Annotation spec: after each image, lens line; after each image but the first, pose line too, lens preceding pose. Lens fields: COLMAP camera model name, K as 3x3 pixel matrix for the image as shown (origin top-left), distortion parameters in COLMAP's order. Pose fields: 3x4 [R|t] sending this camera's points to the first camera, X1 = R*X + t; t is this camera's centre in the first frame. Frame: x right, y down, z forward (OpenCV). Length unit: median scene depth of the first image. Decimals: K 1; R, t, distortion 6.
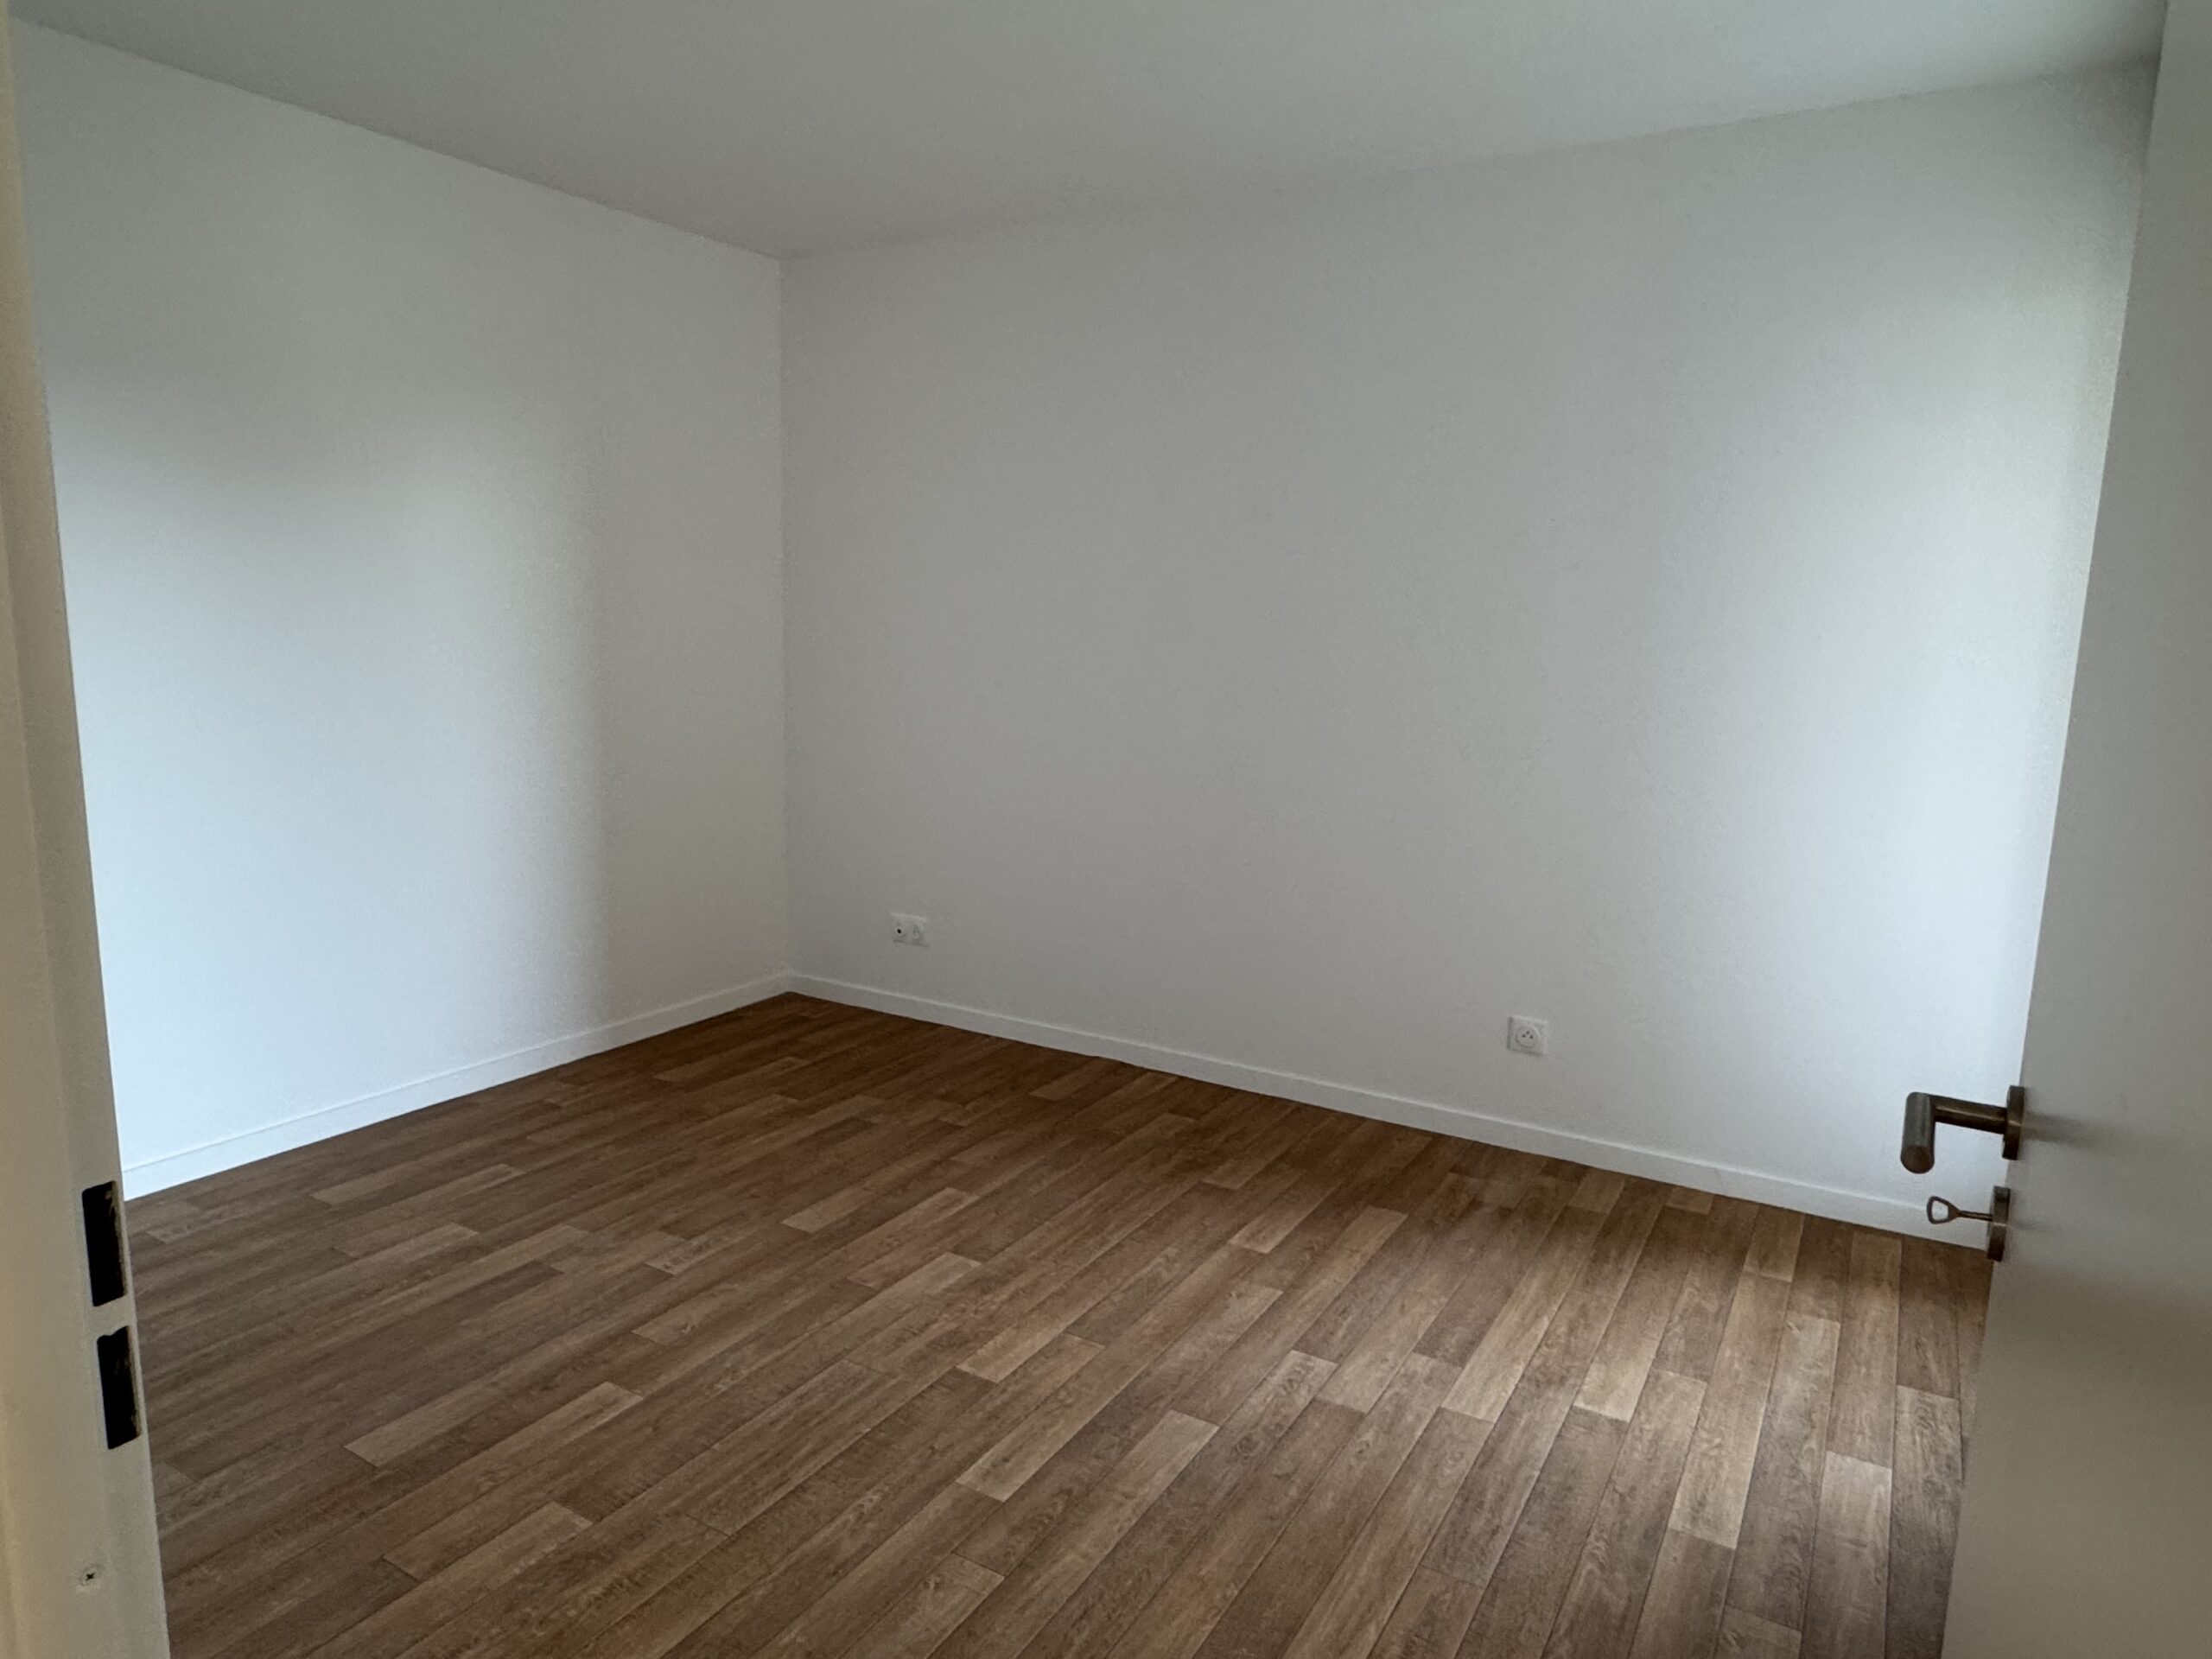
lens RADIAL K [[1357.6, 0, 1096.2], [0, 1357.6, 827.8], [0, 0, 1]] dist [0.015120, 0.000473]
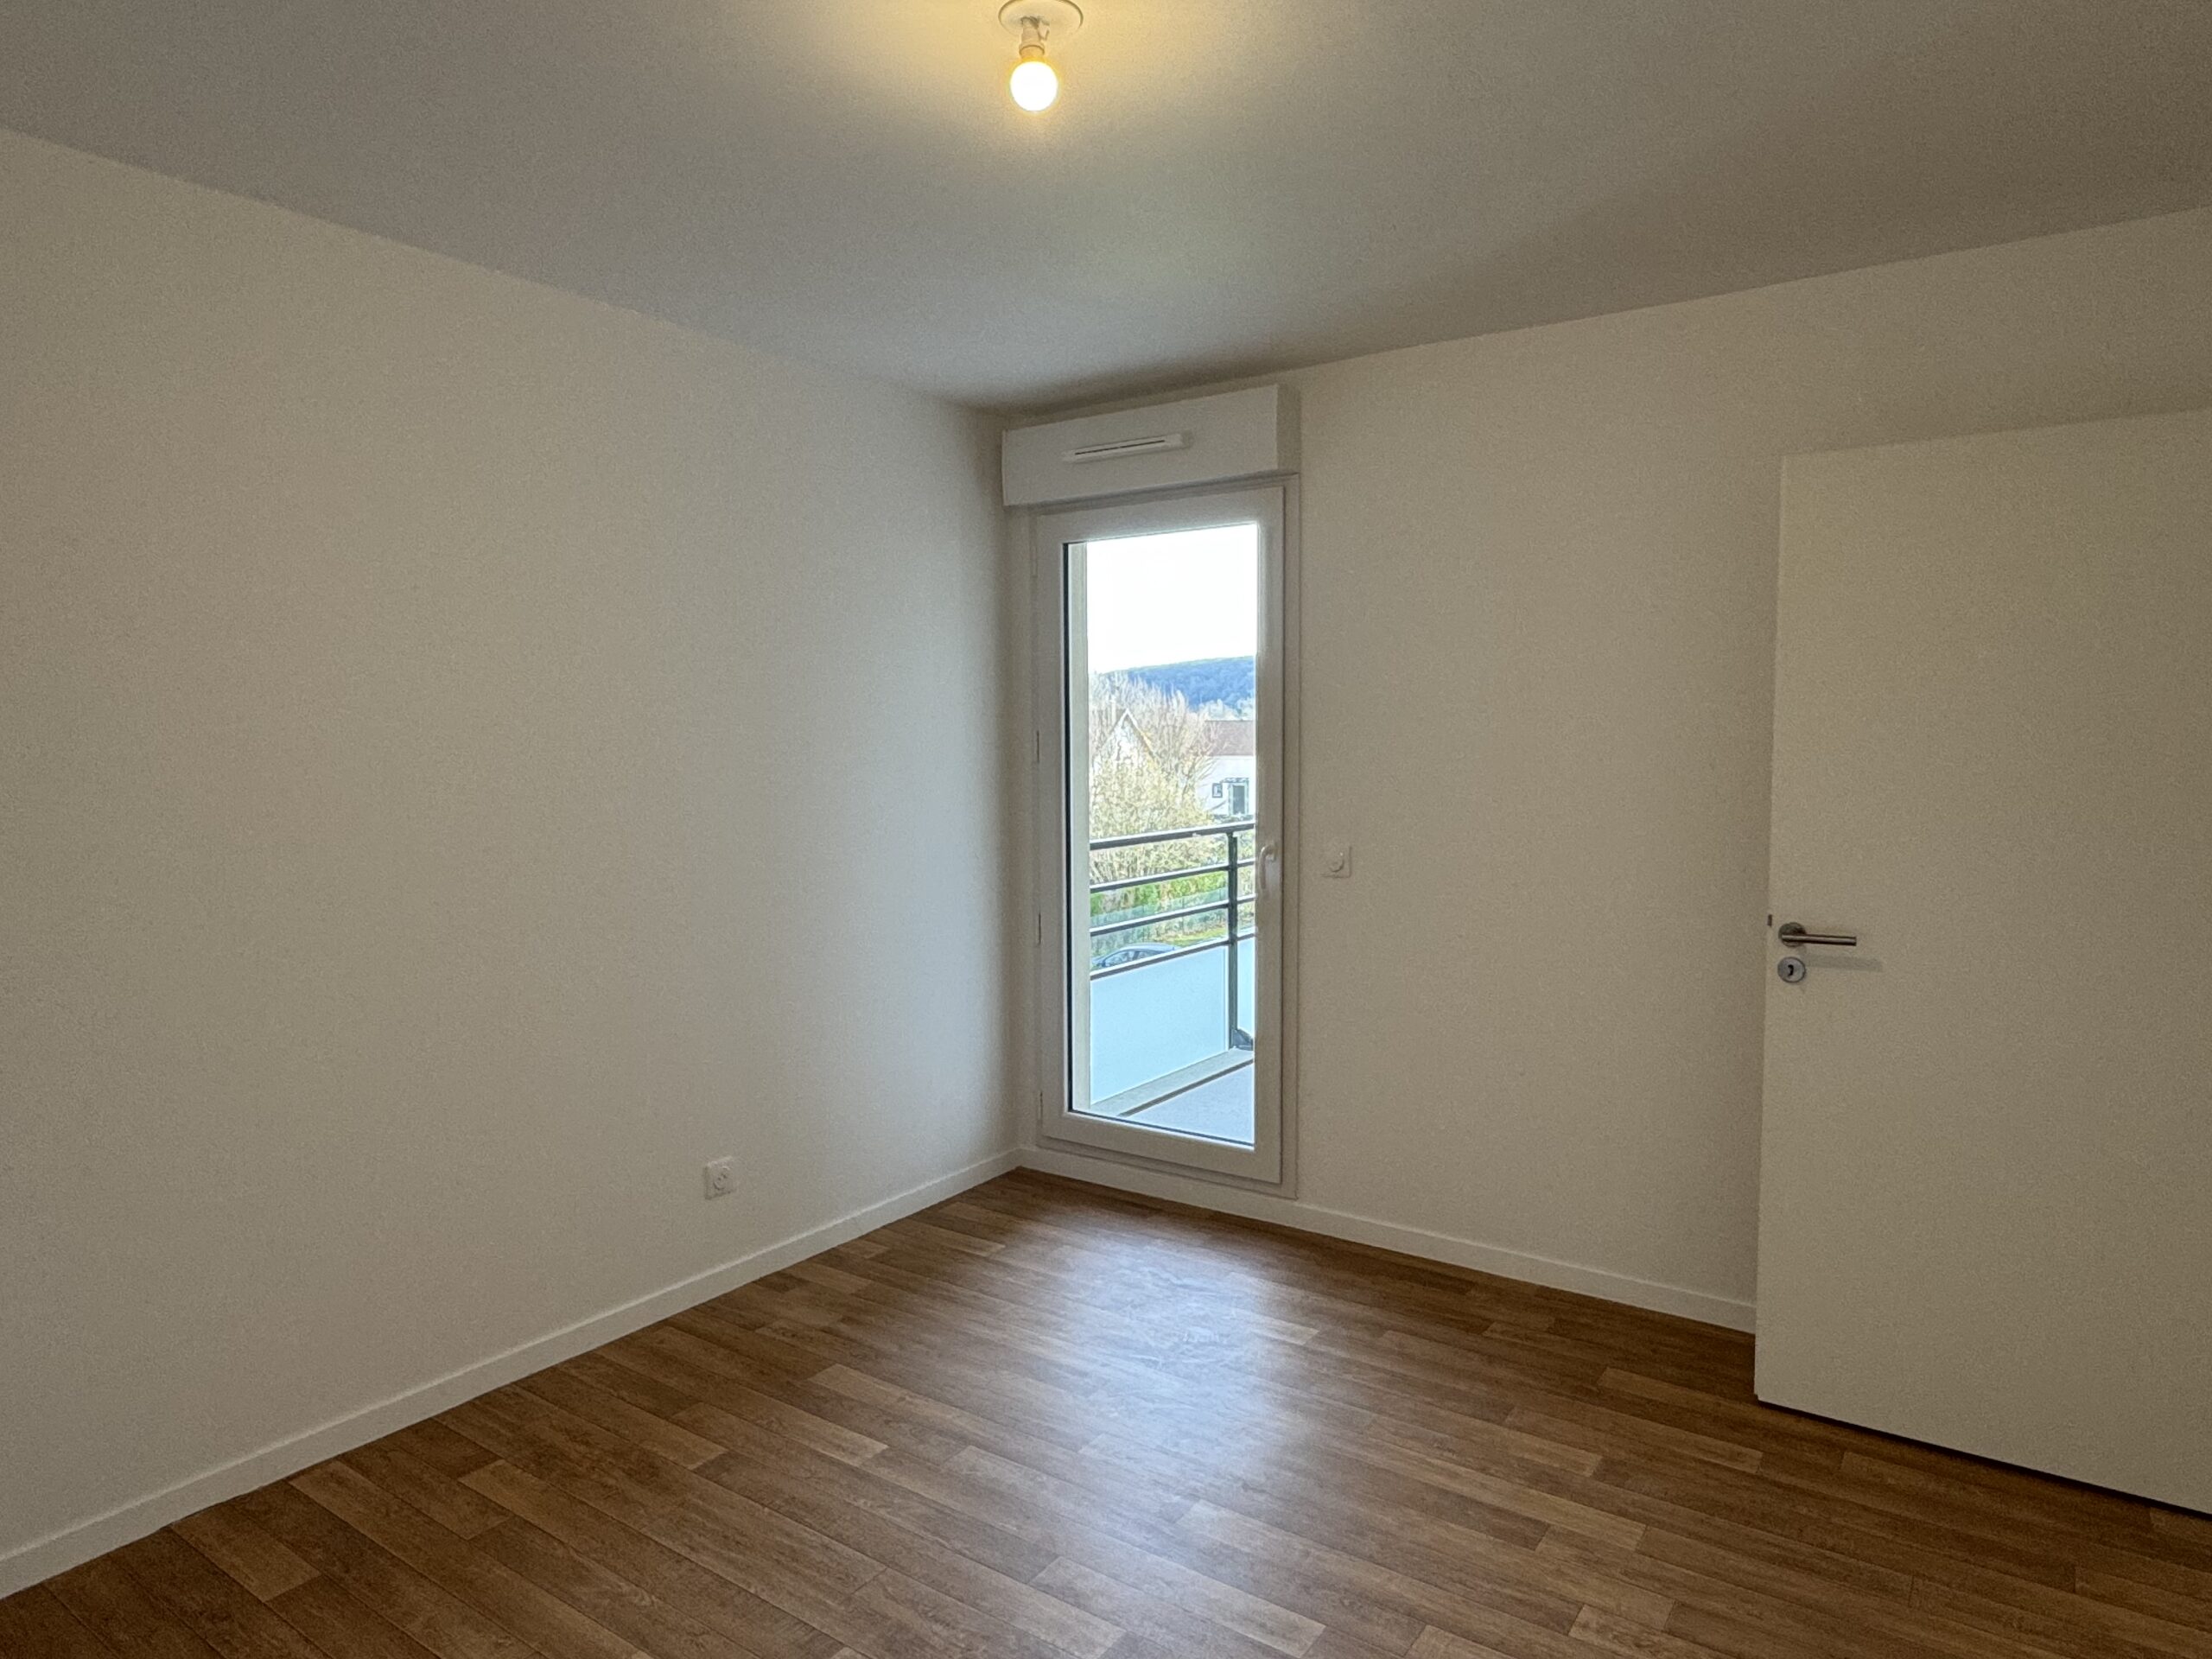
lens RADIAL K [[1357.6, 0, 1096.2], [0, 1357.6, 827.8], [0, 0, 1]] dist [0.015120, 0.000473]
pose [[0.069527, -0.084931, 0.993958, -0.693666], [0.163026, 0.983942, 0.072672, -0.140140], [-0.984169, 0.156989, 0.082256, 0.642008]]
